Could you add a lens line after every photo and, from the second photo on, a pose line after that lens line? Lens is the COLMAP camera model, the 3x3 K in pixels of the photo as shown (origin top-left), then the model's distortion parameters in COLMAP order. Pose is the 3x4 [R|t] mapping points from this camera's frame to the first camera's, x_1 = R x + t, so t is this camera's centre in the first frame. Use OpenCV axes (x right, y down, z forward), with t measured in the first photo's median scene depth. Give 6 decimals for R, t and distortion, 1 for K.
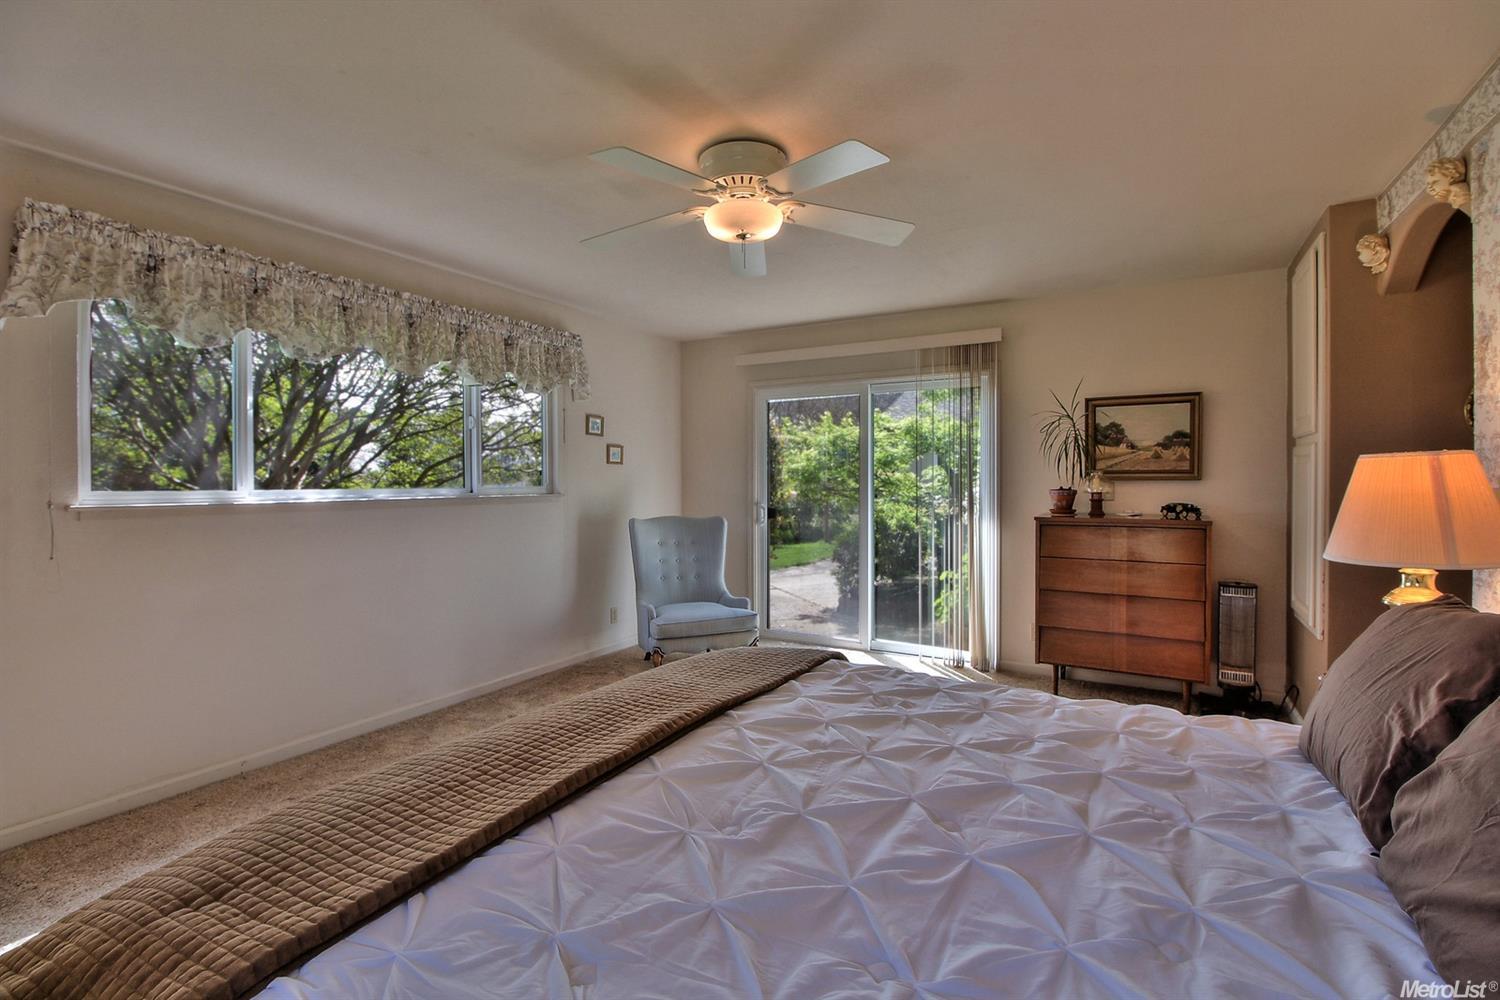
lens RADIAL K [[690.3, 0, 743.7], [0, 690.3, 489.0], [0, 0, 1]] dist [0.000532, -0.014372]
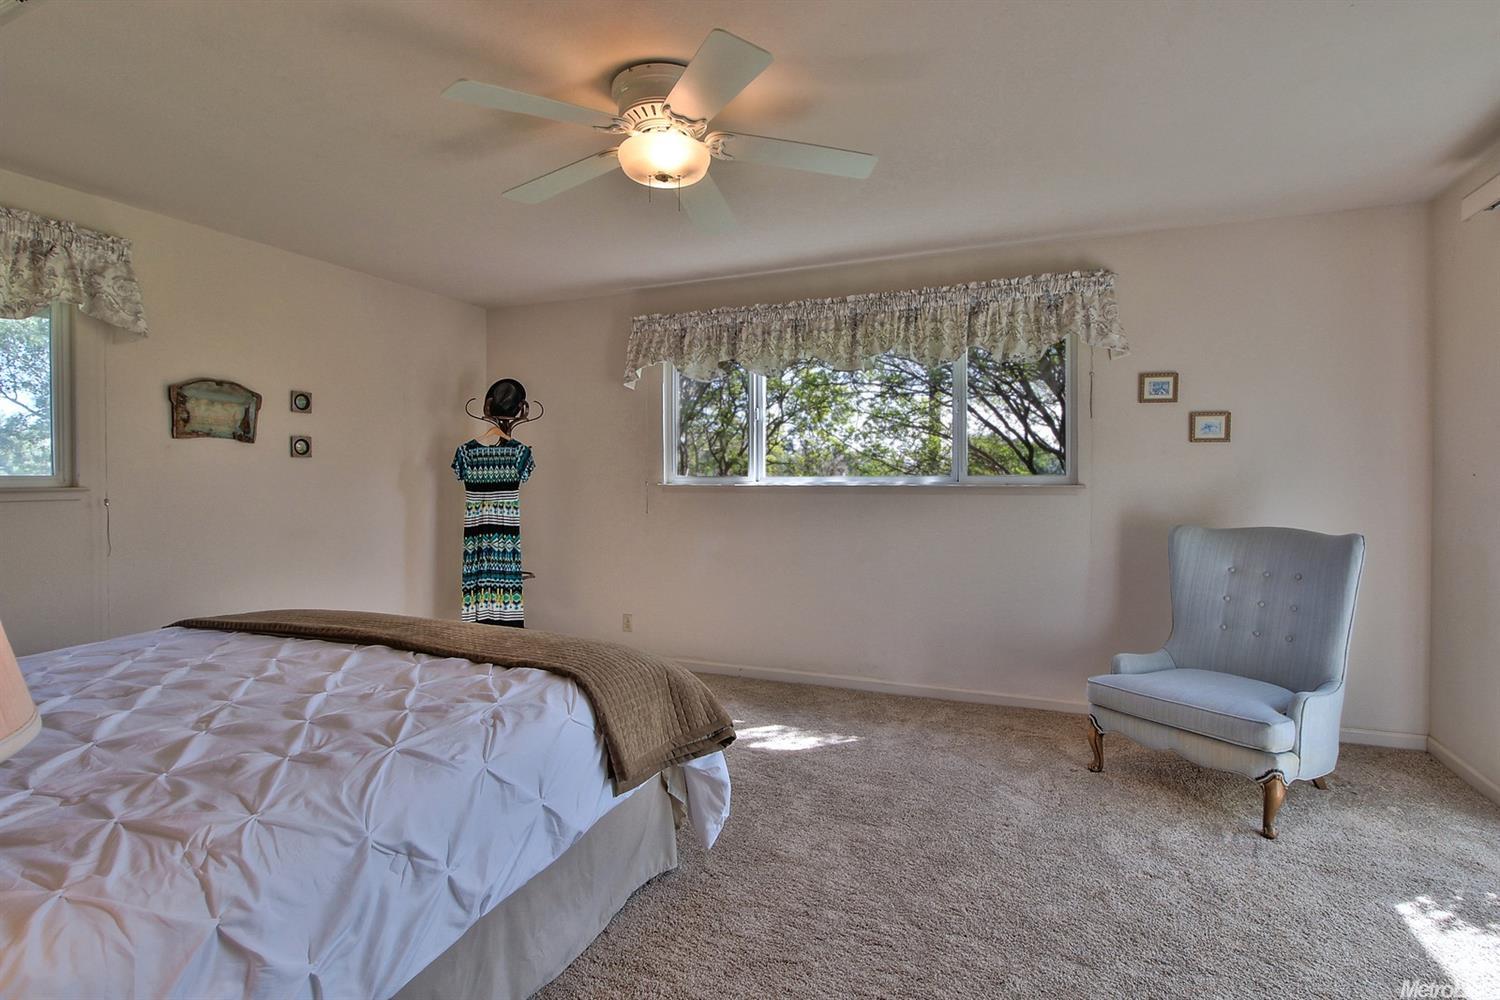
lens RADIAL K [[729.1, 0, 748.9], [0, 729.1, 487.9], [0, 0, 1]] dist [-0.009966, -0.000571]
pose [[0.123844, 0.021035, -0.992079, 0.640579], [-0.011159, 0.999742, 0.019804, -0.001409], [0.992239, 0.008618, 0.124047, 0.695874]]
